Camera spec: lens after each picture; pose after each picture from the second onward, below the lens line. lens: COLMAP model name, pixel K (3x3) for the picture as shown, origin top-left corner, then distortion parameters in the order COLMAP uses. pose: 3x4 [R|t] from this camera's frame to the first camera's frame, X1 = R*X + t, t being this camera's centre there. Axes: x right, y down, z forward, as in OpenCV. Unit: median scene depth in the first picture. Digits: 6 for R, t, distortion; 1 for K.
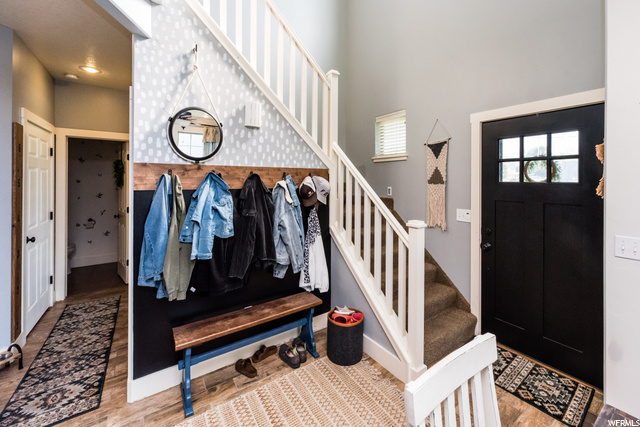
lens RADIAL K [[262.0, 0, 314.6], [0, 262.0, 182.7], [0, 0, 1]] dist [0.004195, -0.000160]
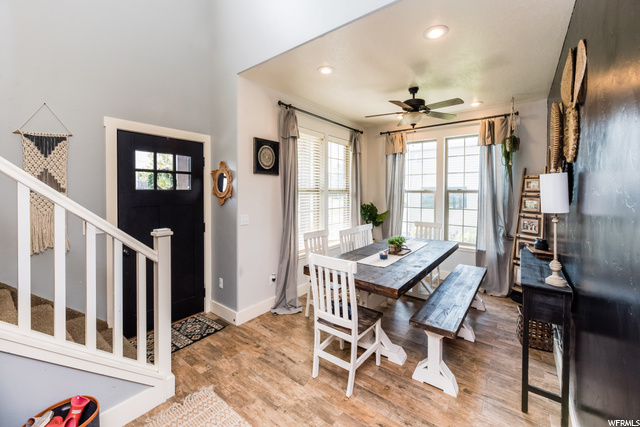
lens RADIAL K [[262.0, 0, 321.4], [0, 262.0, 193.0], [0, 0, 1]] dist [0.004195, -0.000160]
pose [[-0.323305, -0.002353, 0.946292, -0.648222], [0.010113, 0.999931, 0.005941, 0.015658], [-0.946241, 0.011490, -0.323259, 0.685950]]
